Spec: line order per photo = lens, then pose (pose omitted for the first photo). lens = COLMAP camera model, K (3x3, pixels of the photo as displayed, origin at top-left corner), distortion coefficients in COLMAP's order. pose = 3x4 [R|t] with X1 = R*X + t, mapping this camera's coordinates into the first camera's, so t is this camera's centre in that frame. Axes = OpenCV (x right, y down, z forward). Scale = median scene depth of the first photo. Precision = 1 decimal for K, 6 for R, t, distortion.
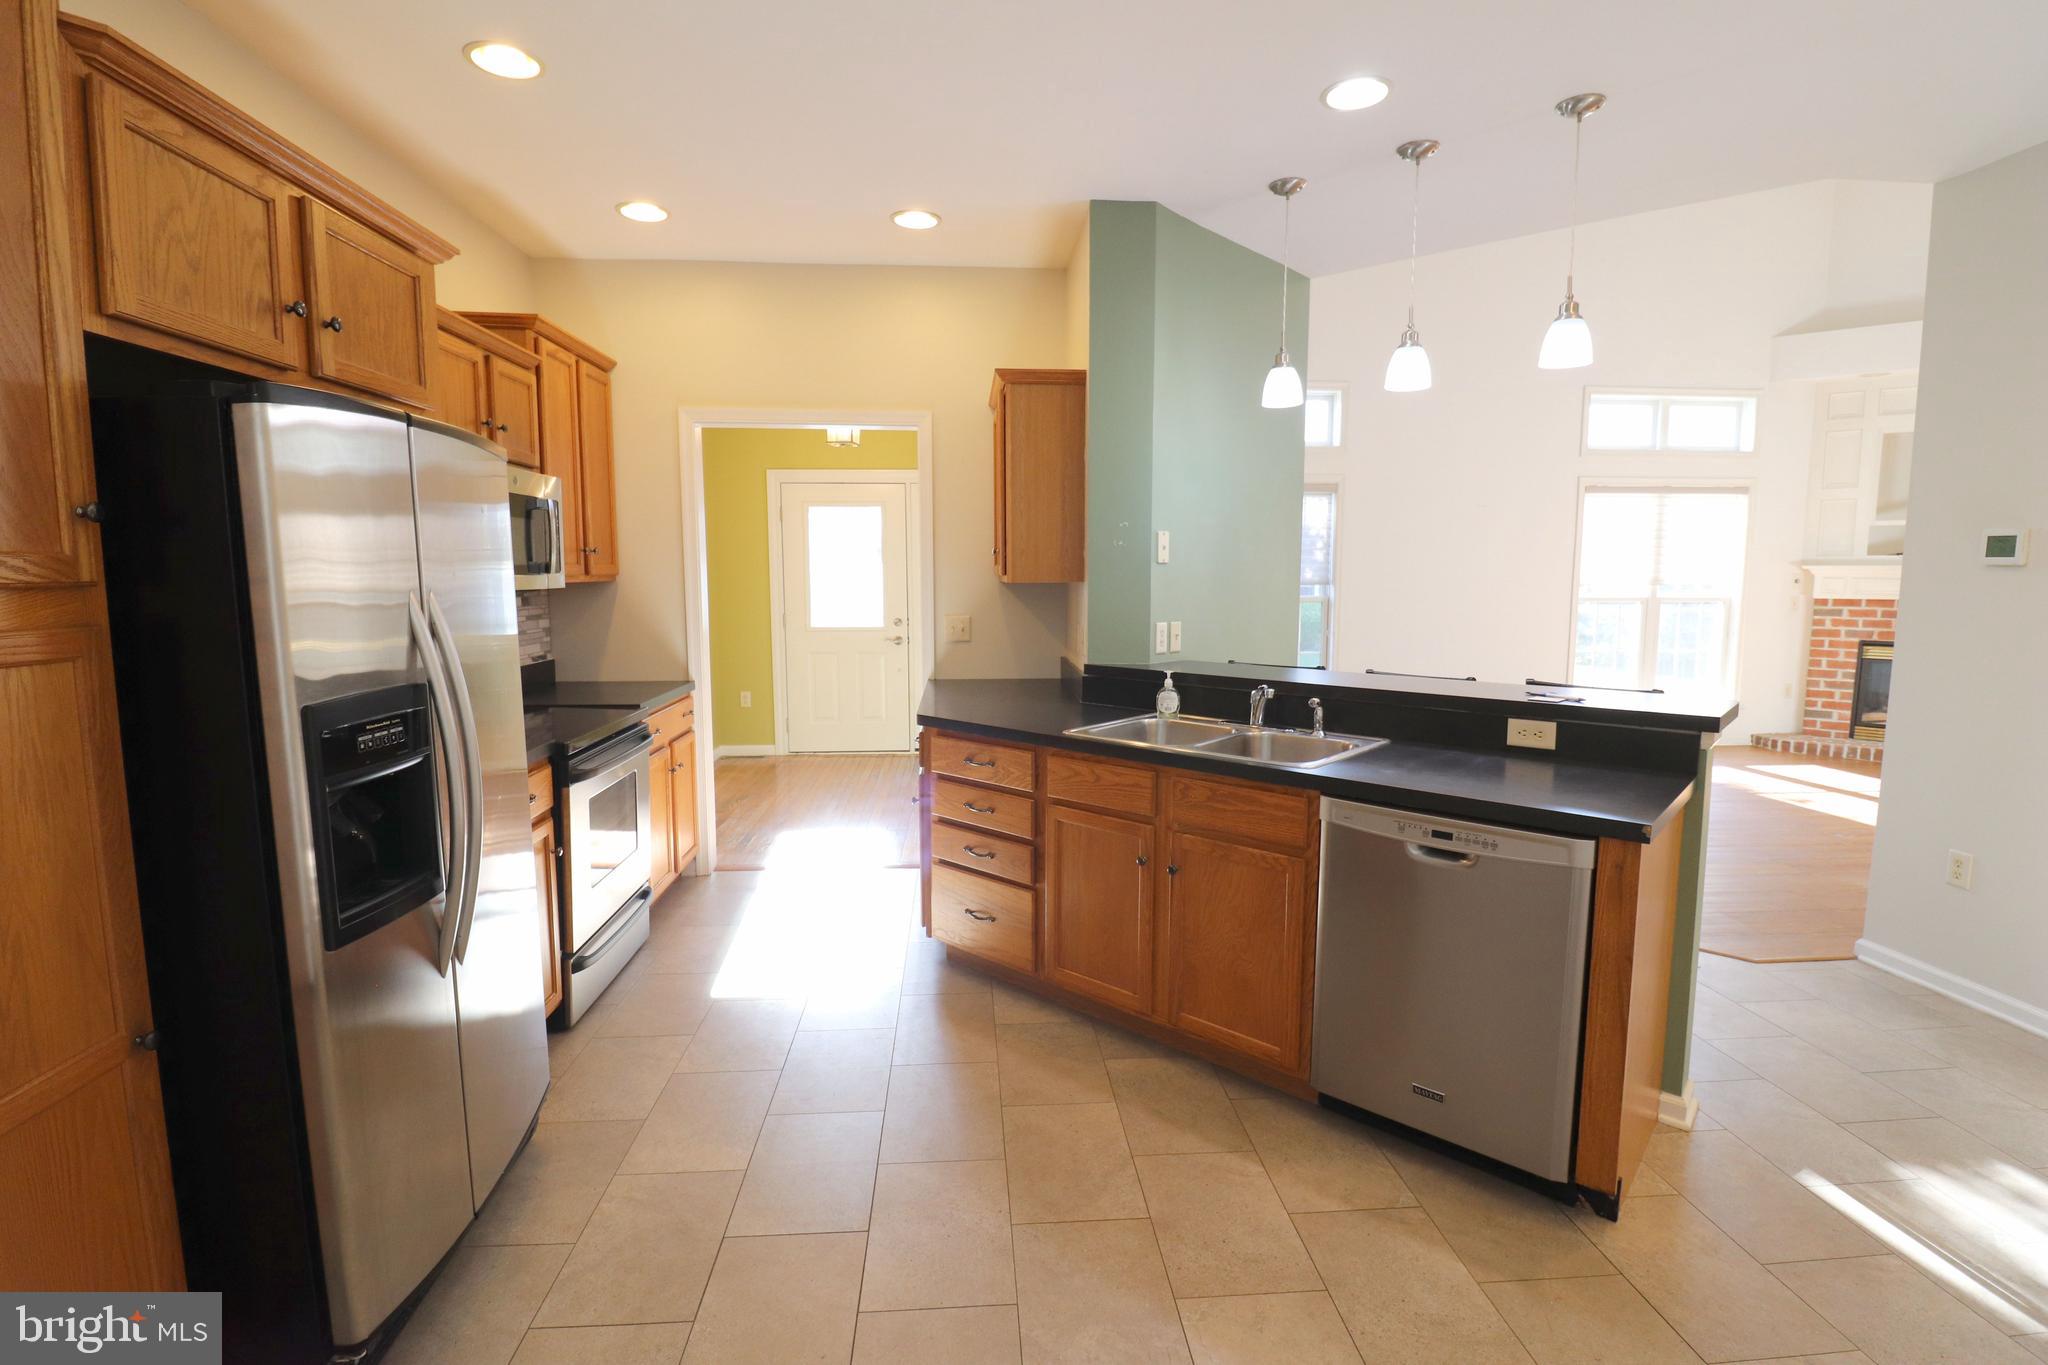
lens RADIAL K [[957.3, 0, 1026.9], [0, 957.3, 681.4], [0, 0, 1]] dist [0.004845, -0.016607]
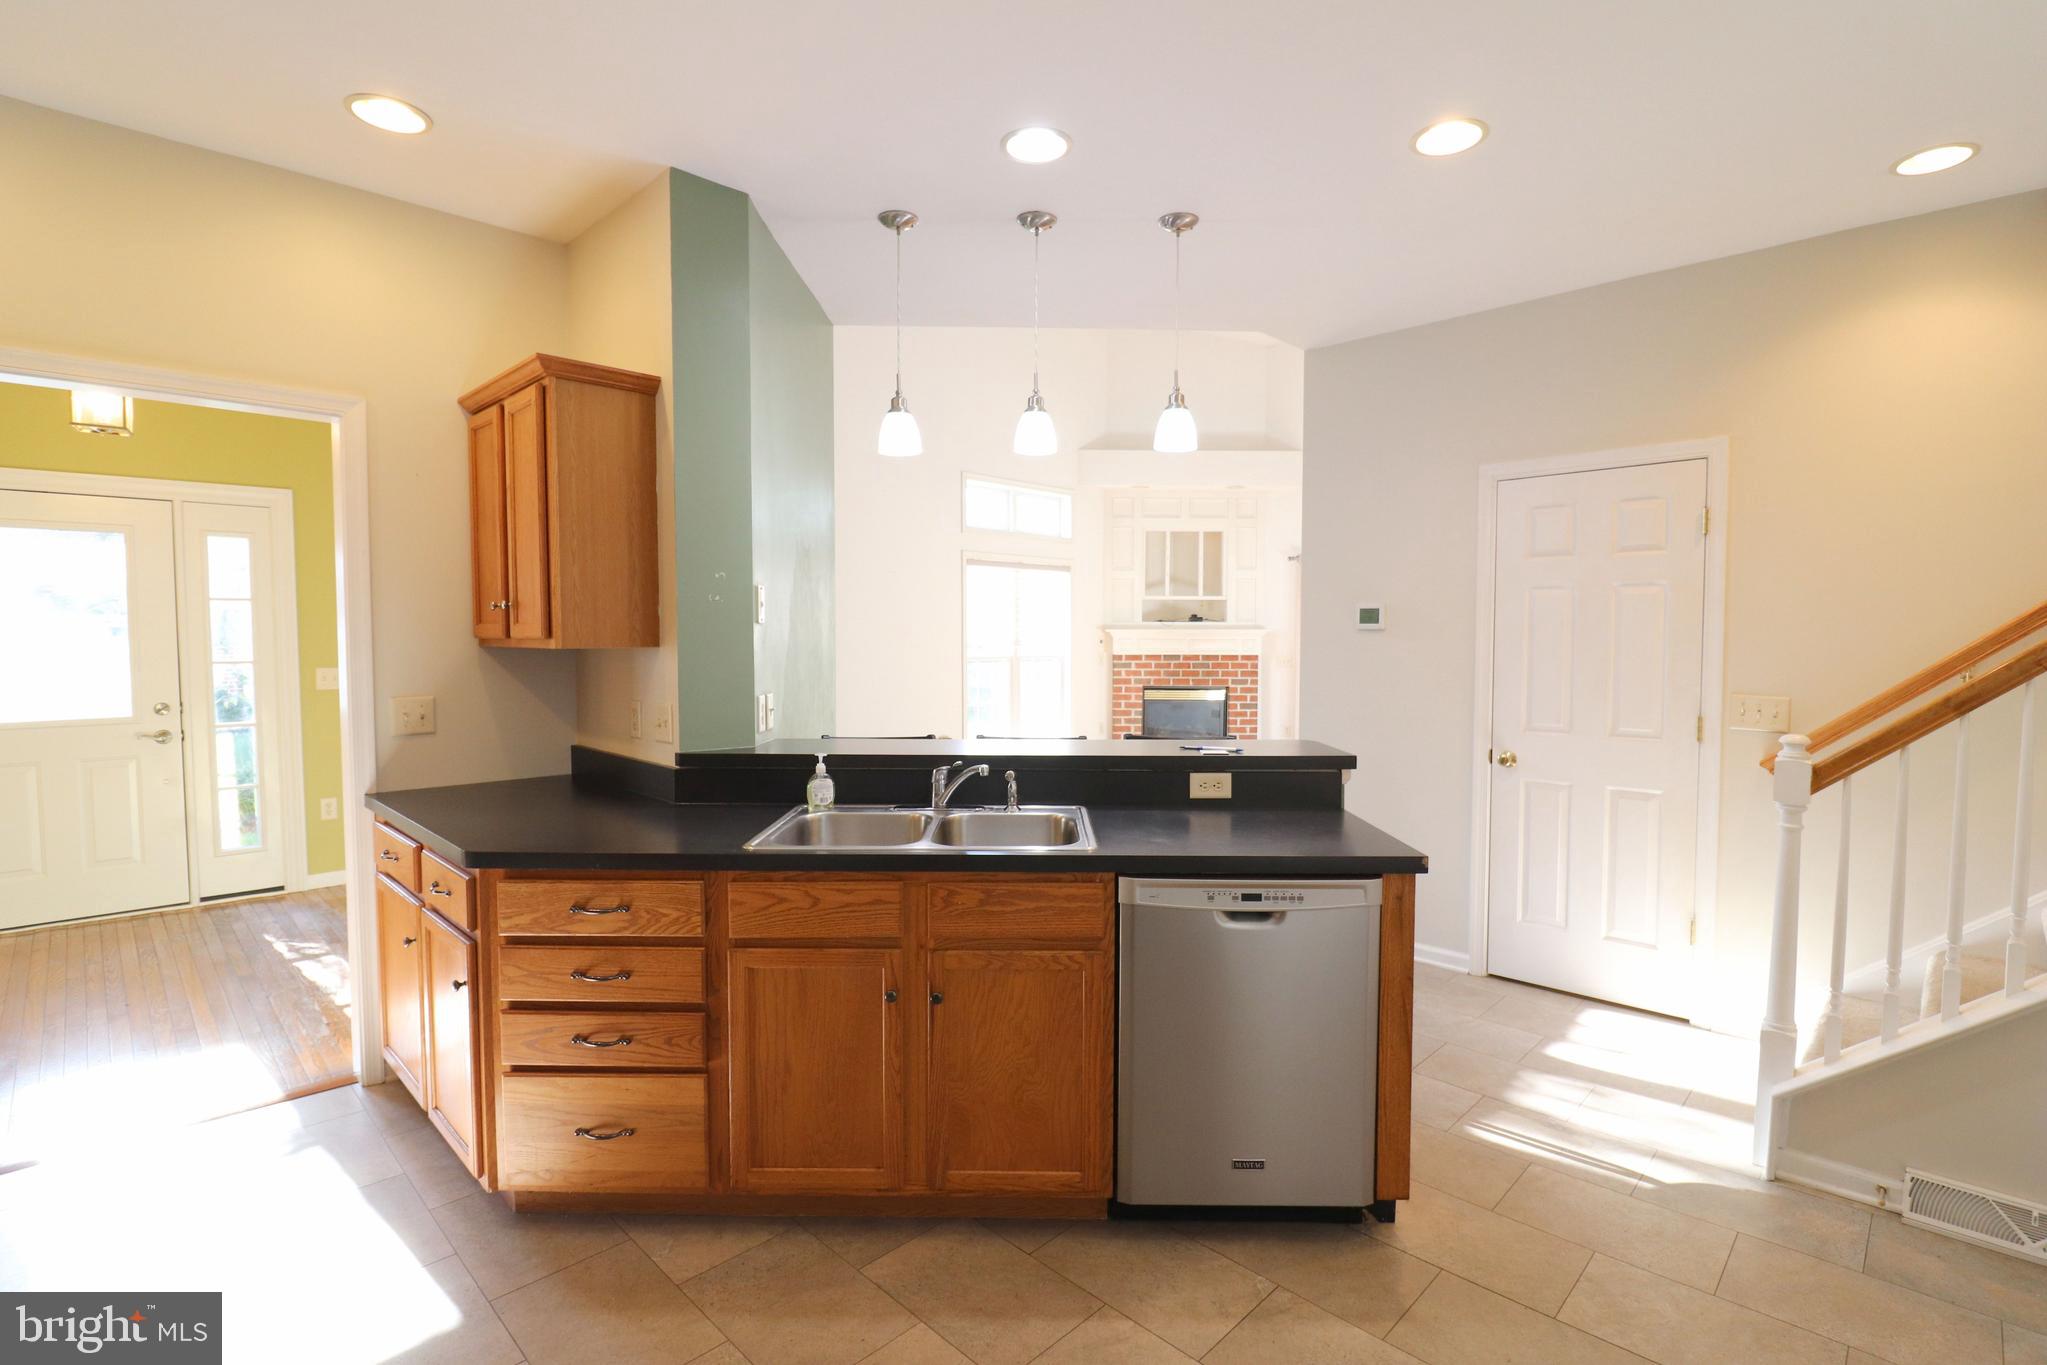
lens RADIAL K [[956.8, 0, 1026.4], [0, 956.8, 681.4], [0, 0, 1]] dist [0.004845, -0.016607]
pose [[0.746921, -0.031322, 0.664175, -0.123715], [0.073732, 0.996631, -0.035918, -0.014160], [-0.660812, 0.075799, 0.746714, 0.121902]]
